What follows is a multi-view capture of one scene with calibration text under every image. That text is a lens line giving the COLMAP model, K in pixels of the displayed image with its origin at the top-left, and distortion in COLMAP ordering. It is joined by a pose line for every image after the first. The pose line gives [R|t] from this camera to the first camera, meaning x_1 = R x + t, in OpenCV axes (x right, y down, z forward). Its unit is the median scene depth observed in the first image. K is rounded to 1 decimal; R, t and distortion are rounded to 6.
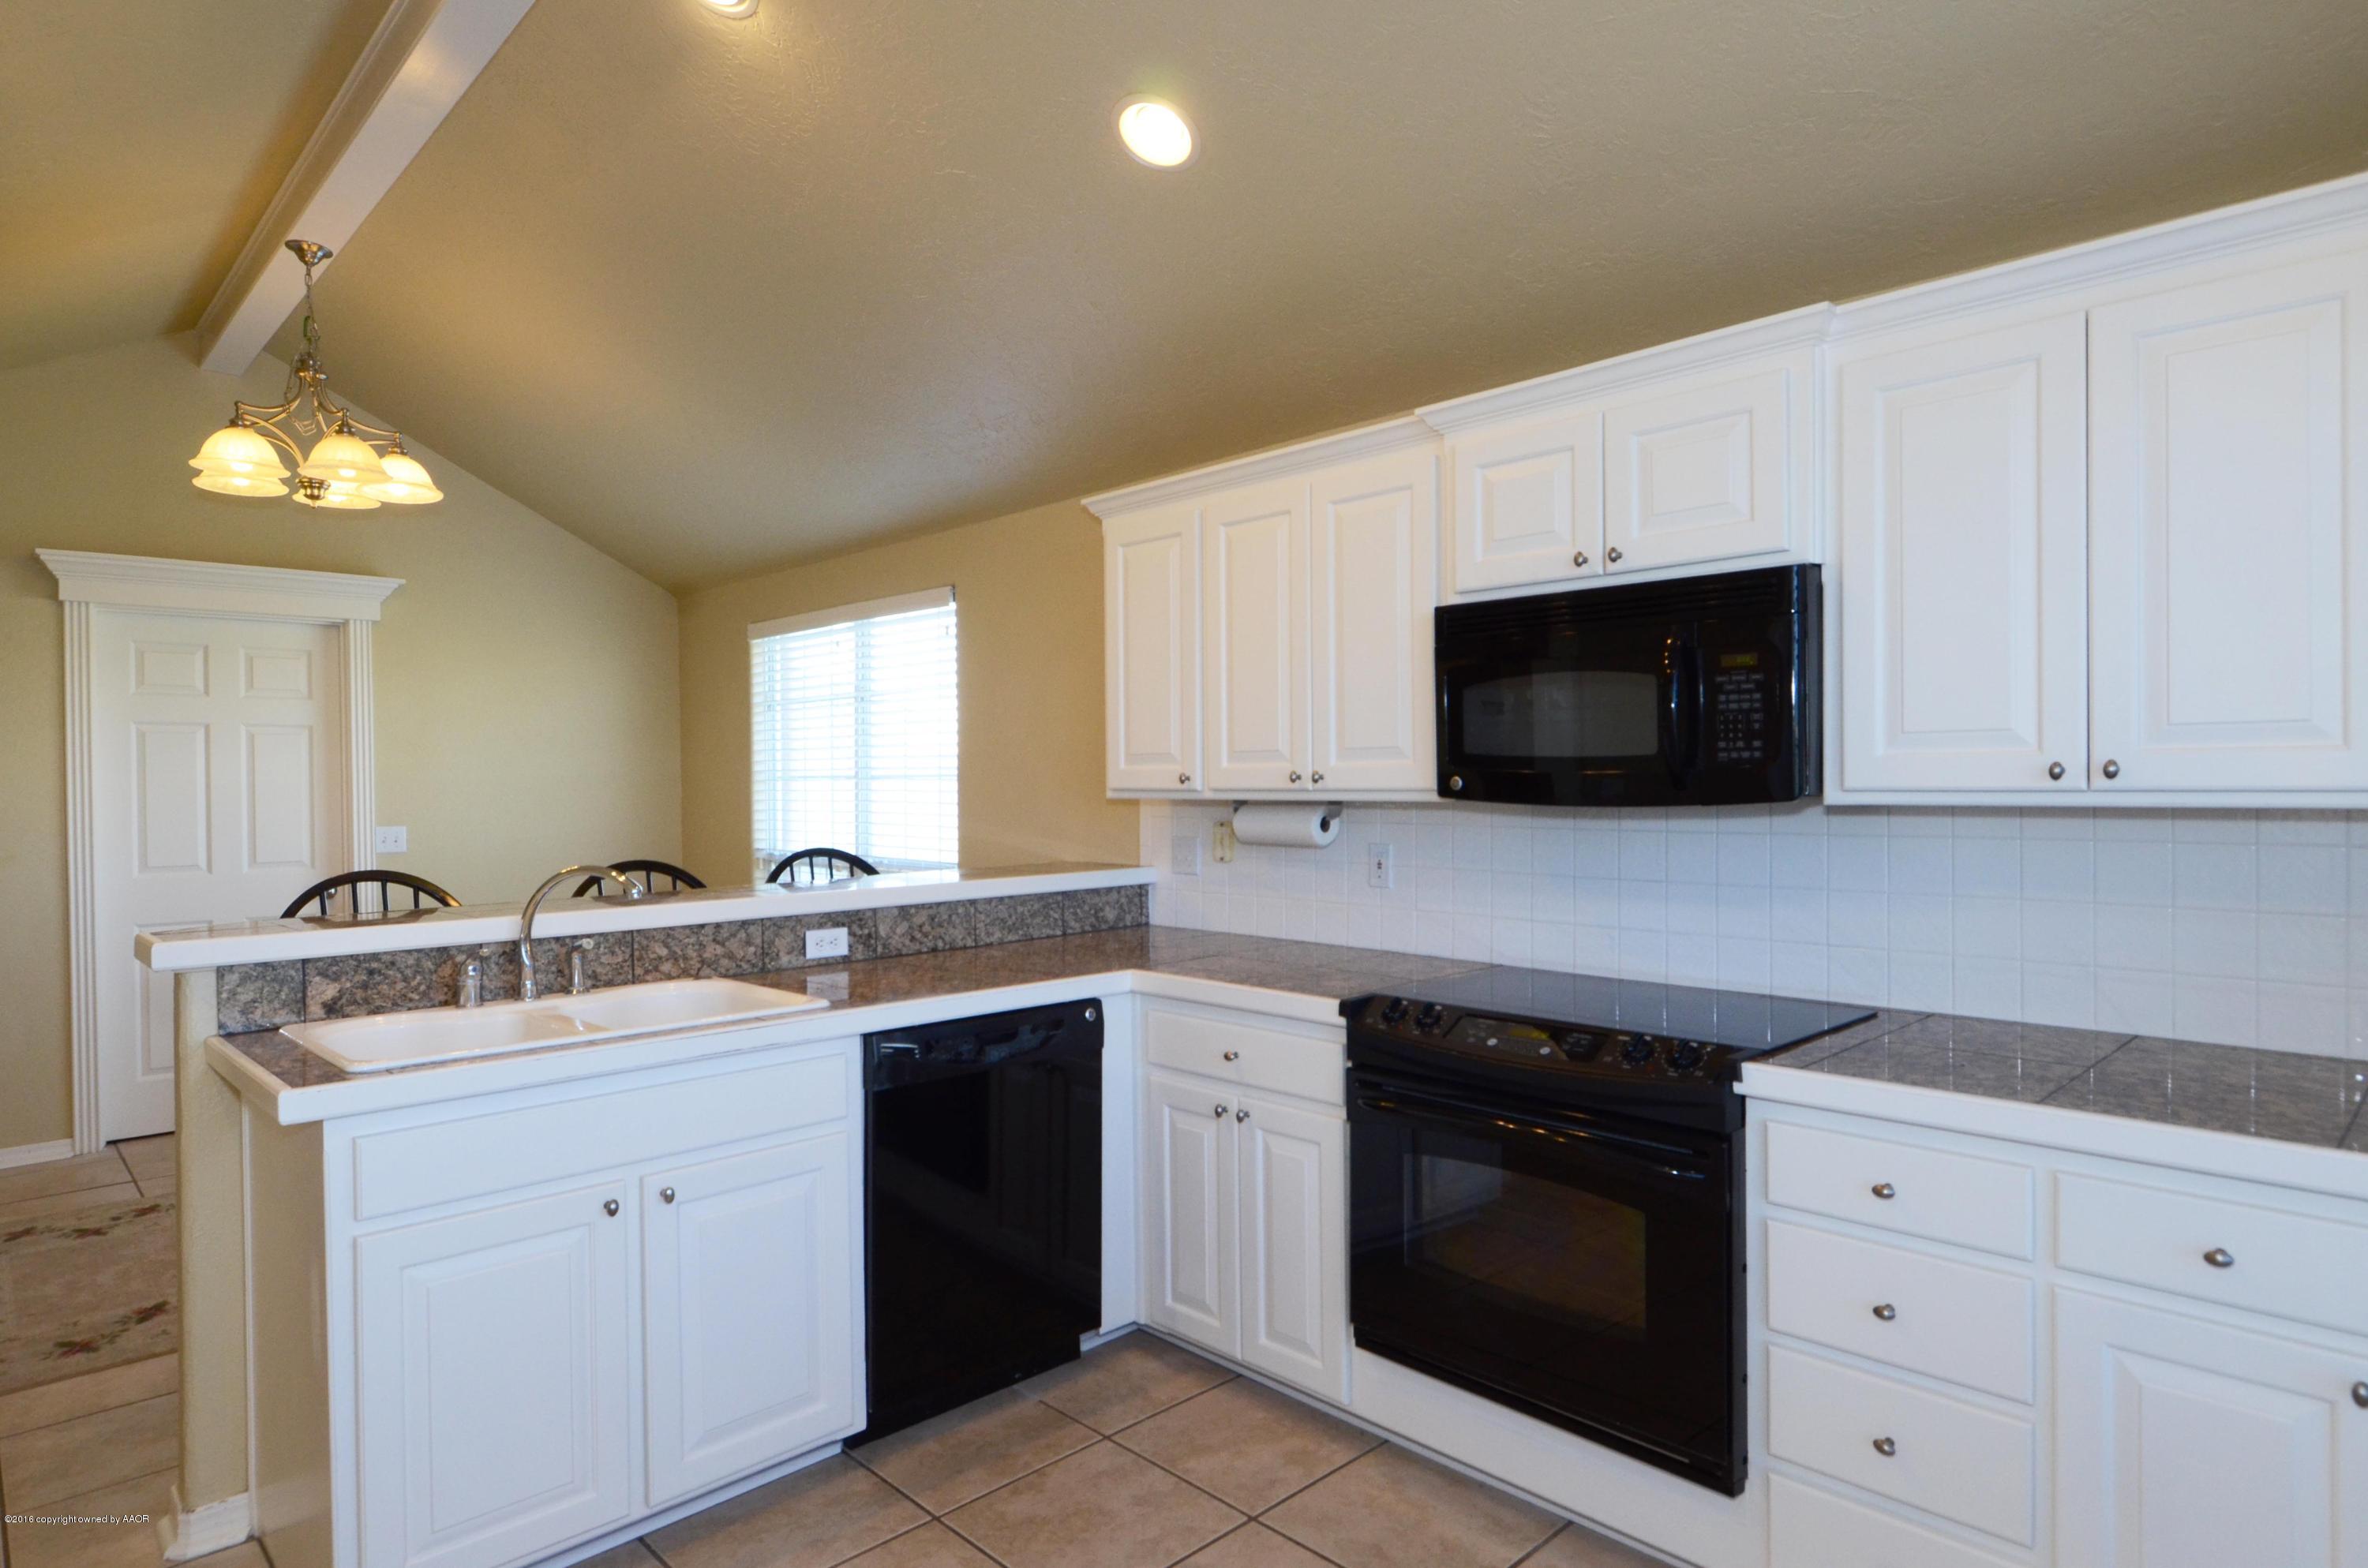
lens RADIAL K [[1281.4, 0, 1184.0], [0, 1281.4, 793.1], [0, 0, 1]] dist [-0.001938, -0.006772]
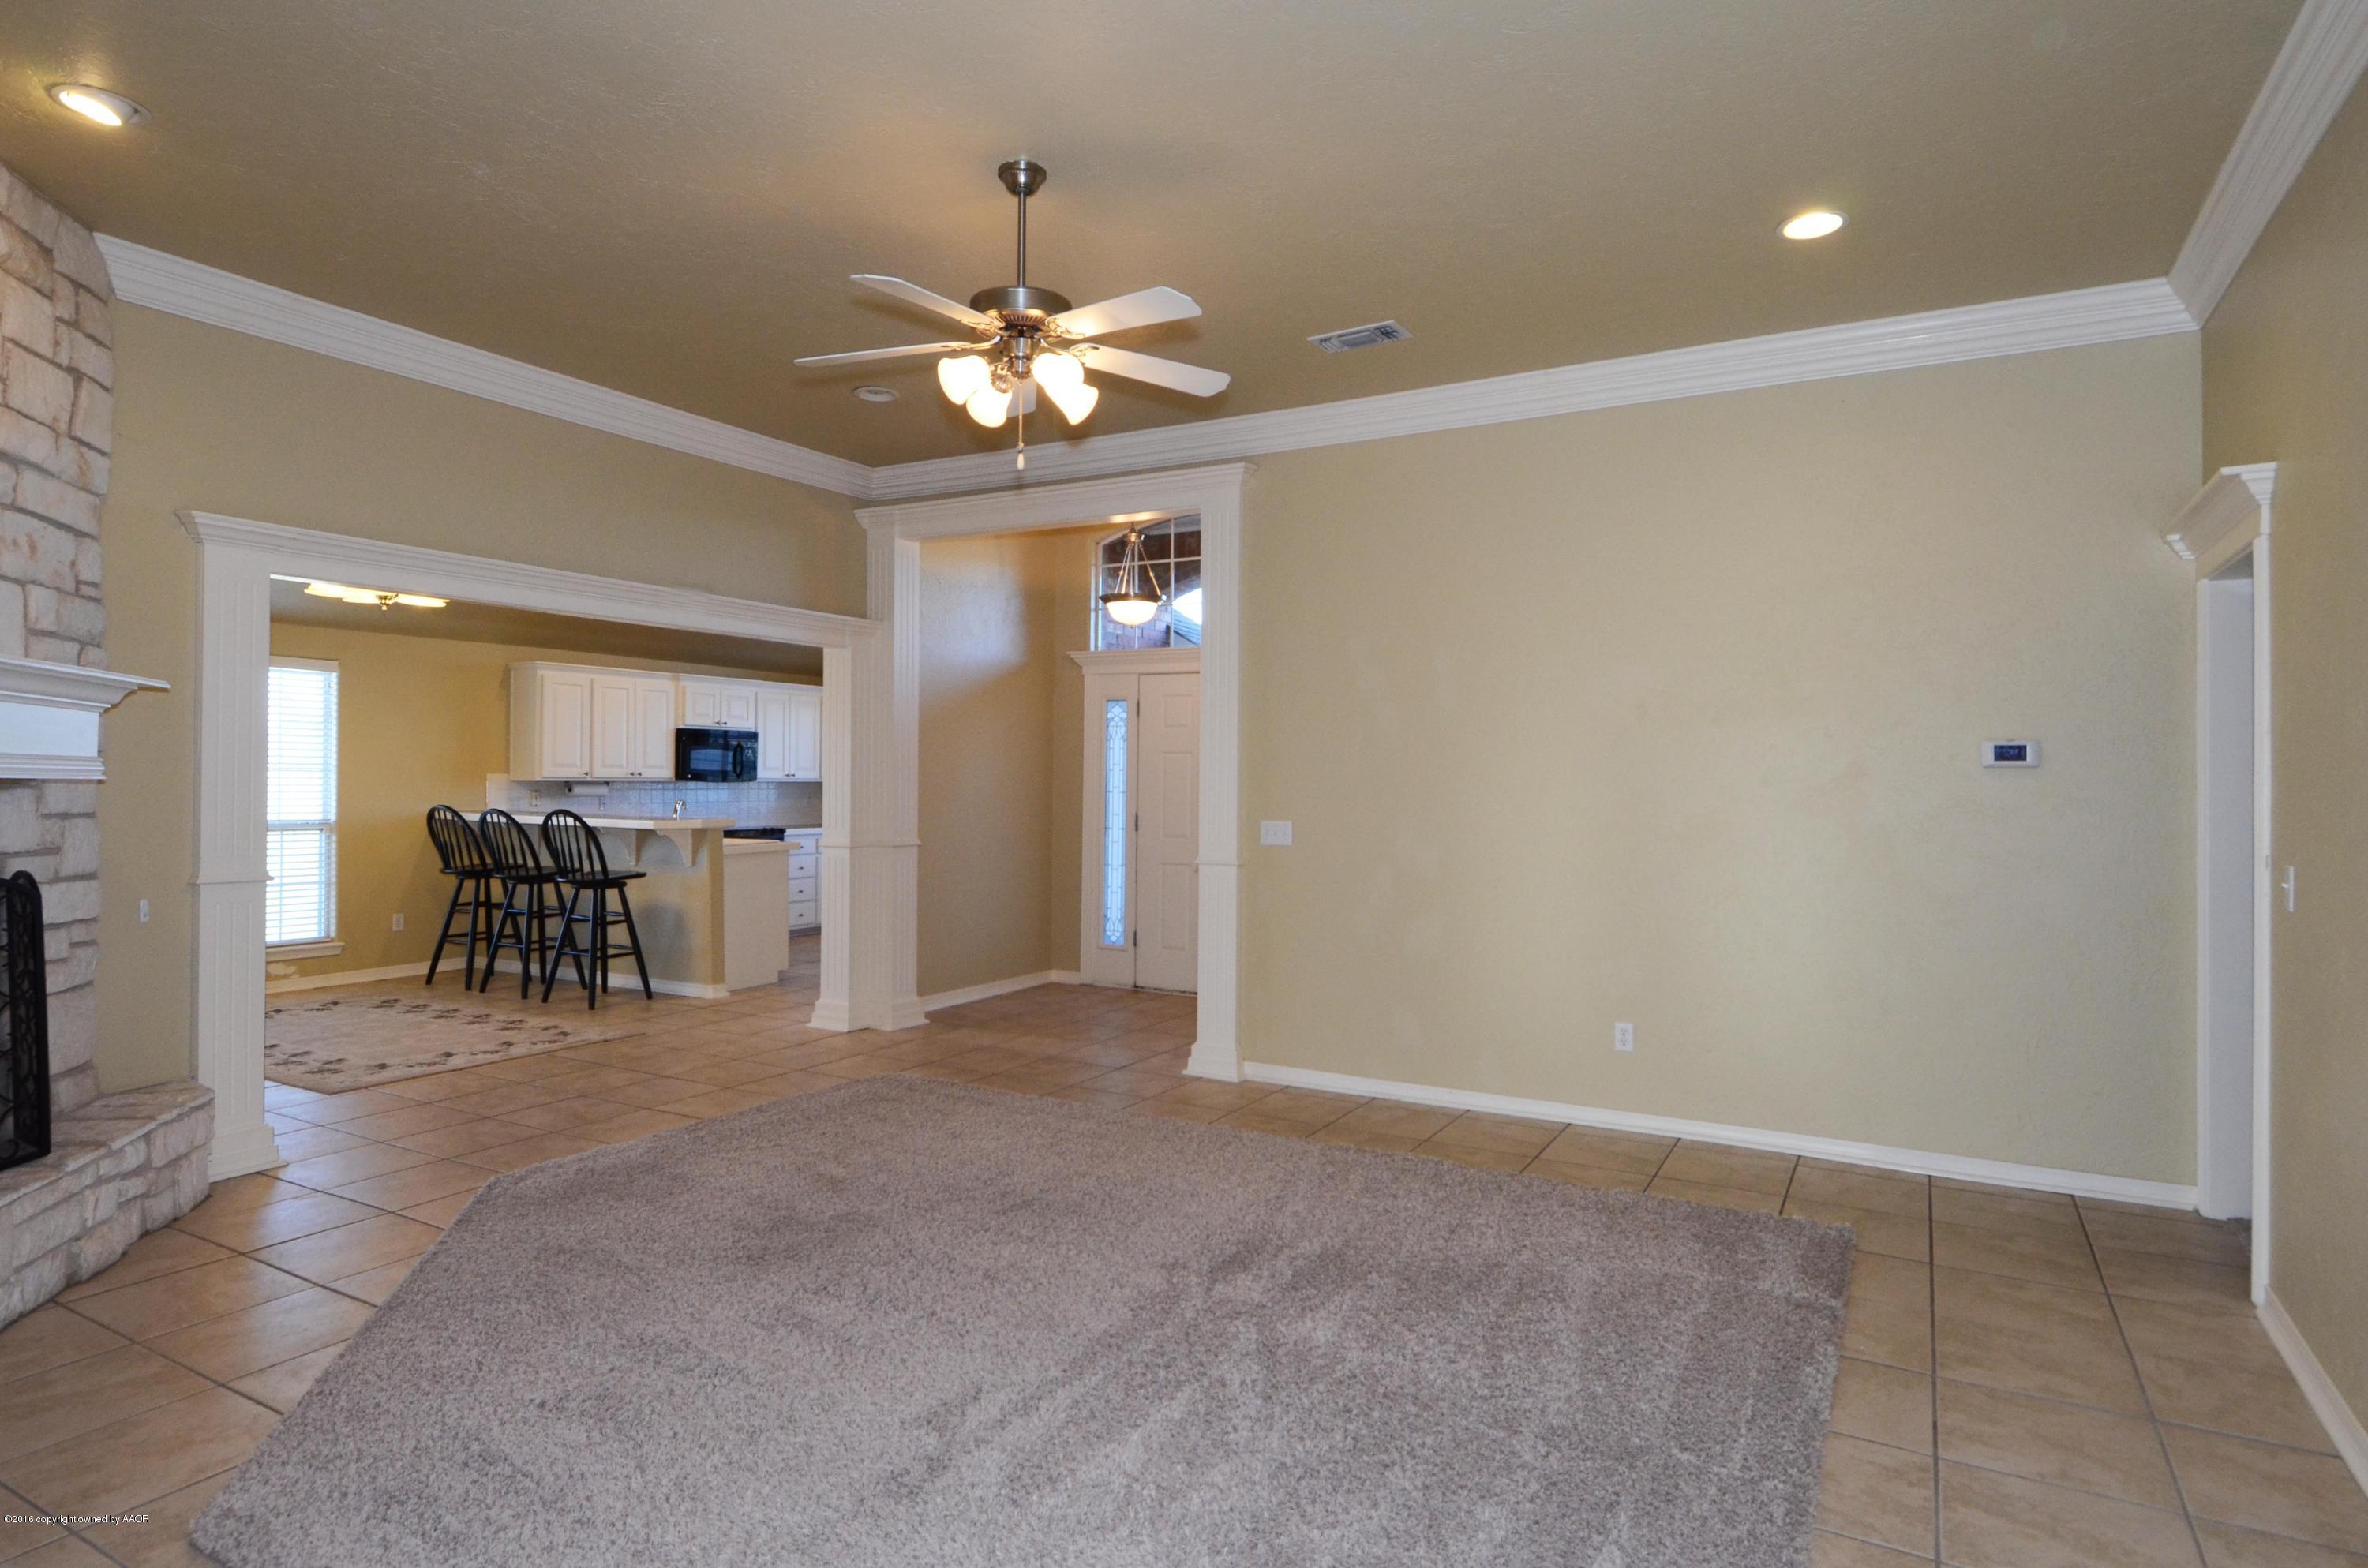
lens RADIAL K [[1281.4, 0, 1186.4], [0, 1281.4, 770.2], [0, 0, 1]] dist [-0.001938, -0.006772]
pose [[-0.277009, 0.015238, 0.960746, -3.326576], [0.008594, 0.999874, -0.013380, 0.032741], [-0.960829, 0.004550, -0.277105, 0.559899]]
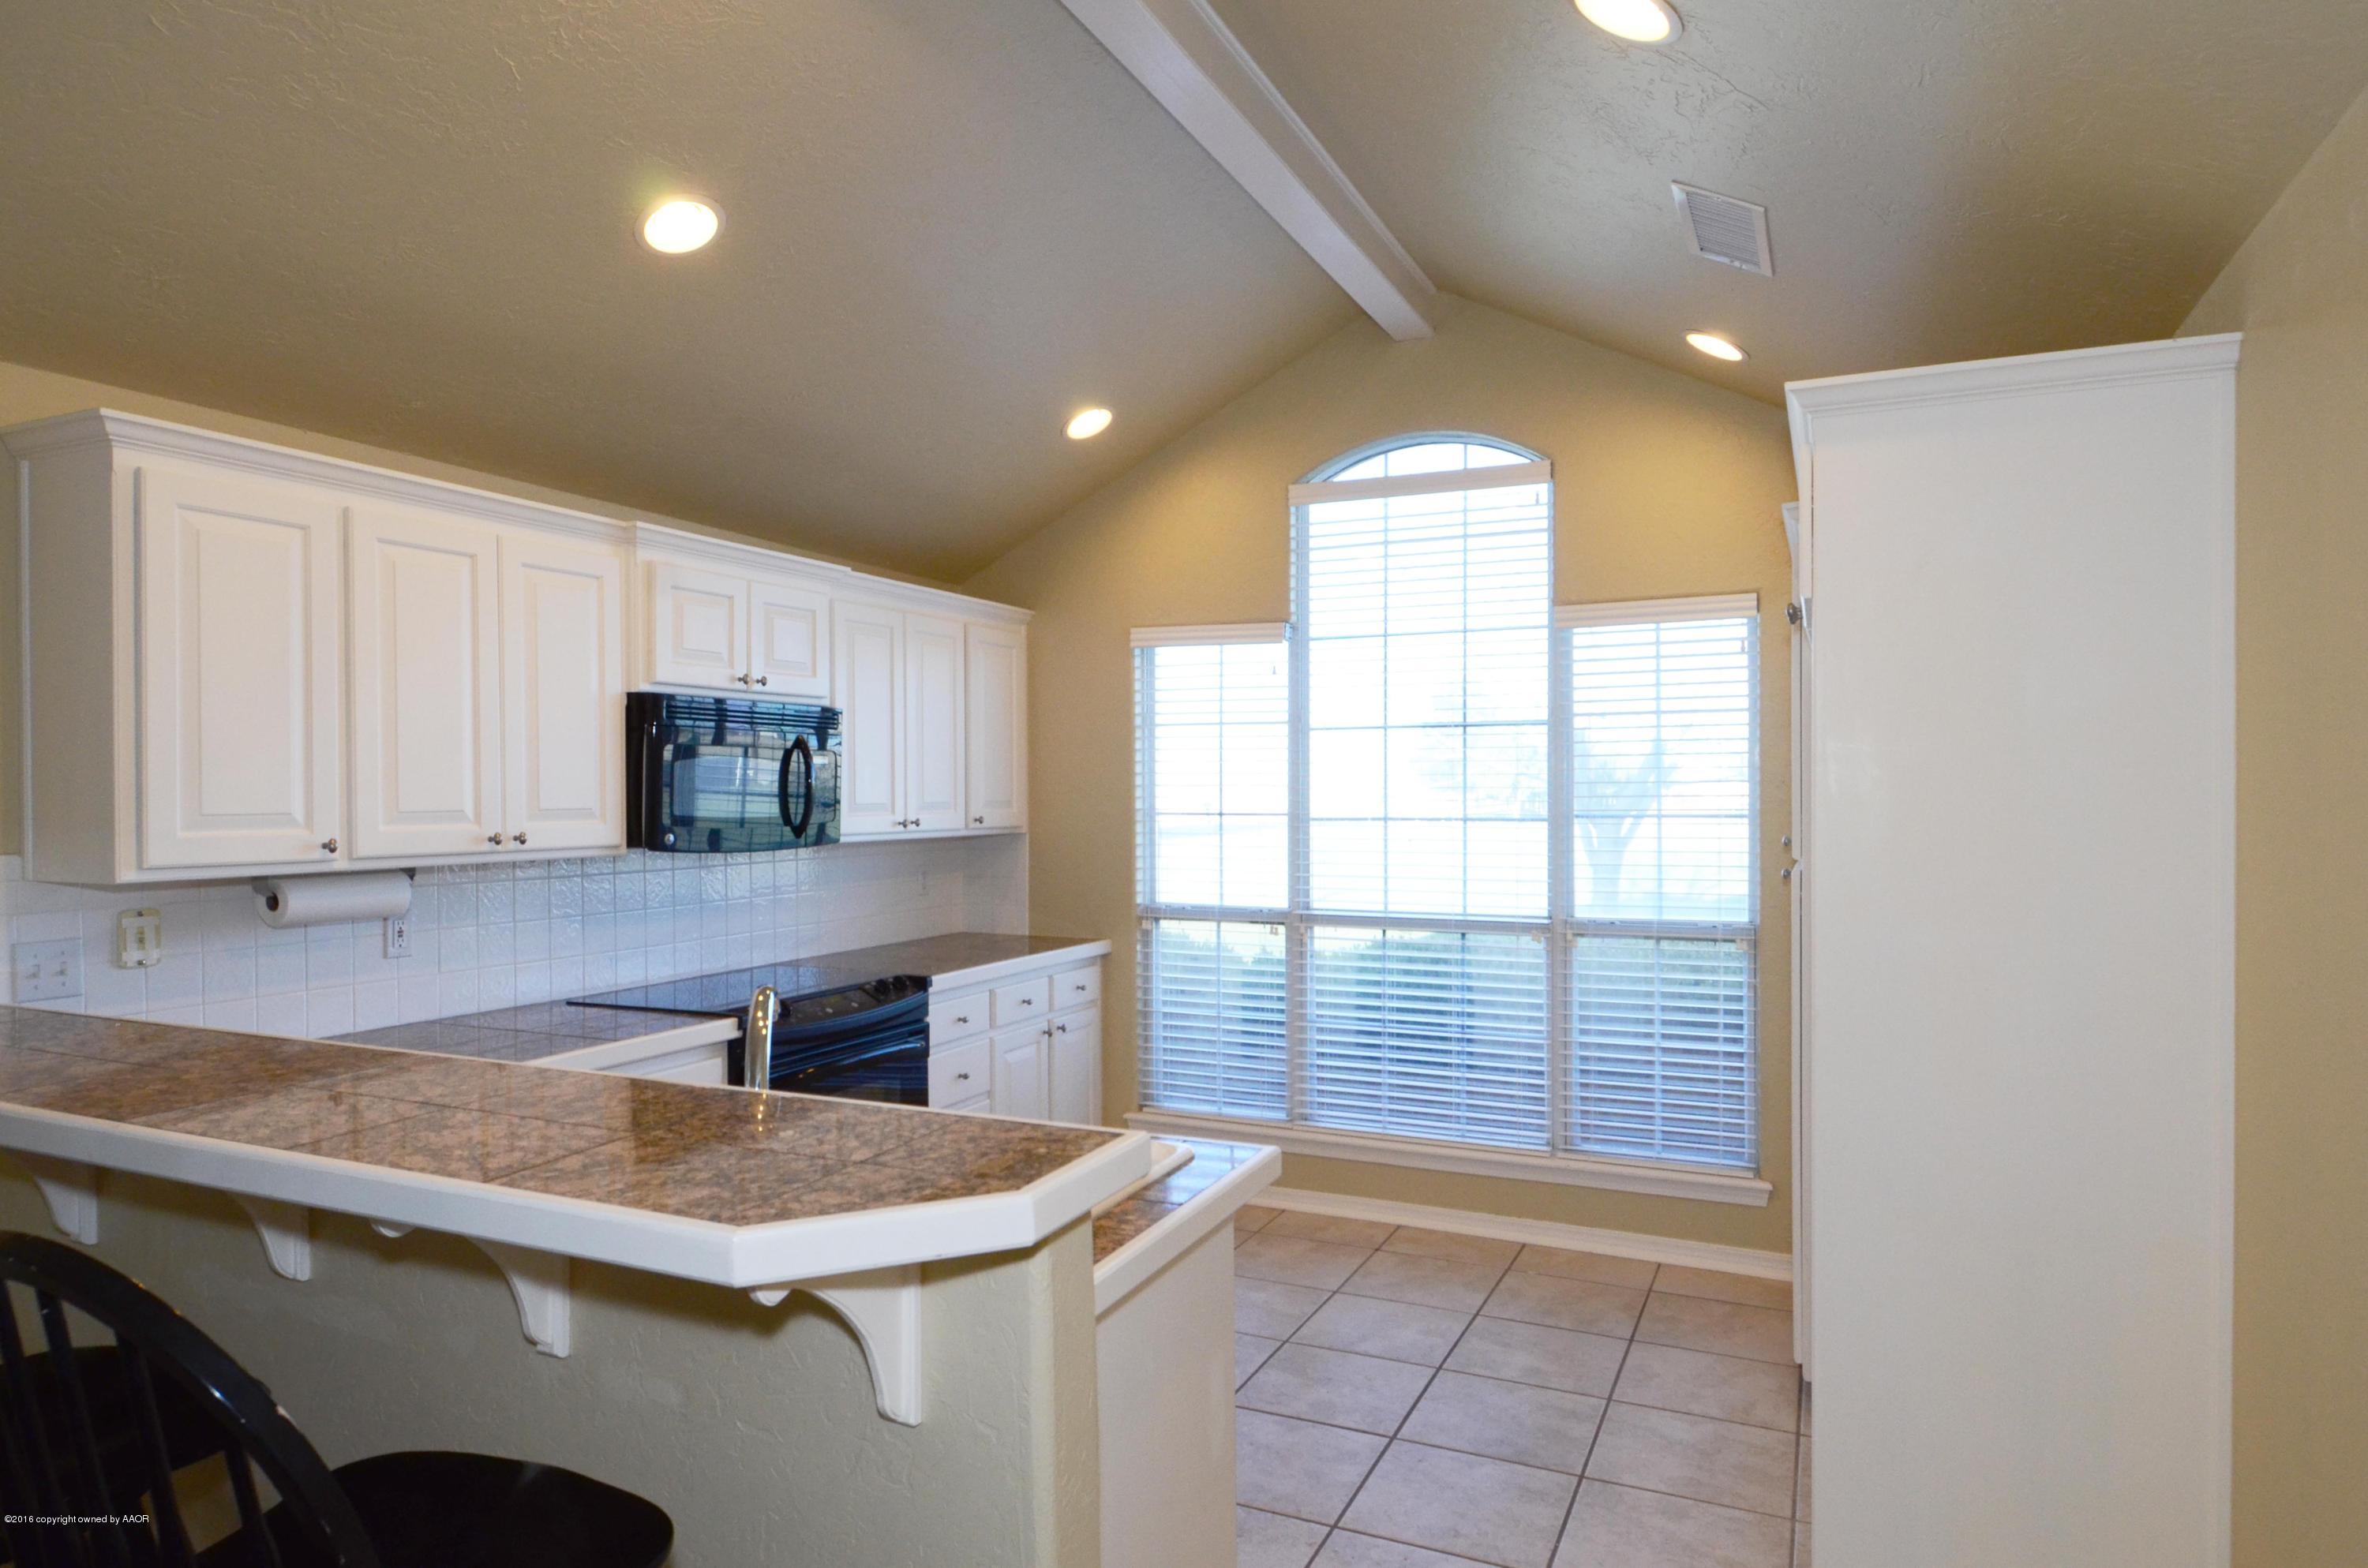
lens RADIAL K [[1383.3, 0, 1180.7], [0, 1383.3, 805.1], [0, 0, 1]] dist [0.007463, -0.007415]
pose [[-0.357783, 0.001030, 0.933804, -1.053489], [0.019203, 0.999796, 0.006254, -0.034285], [-0.933607, 0.020170, -0.357730, 0.890419]]
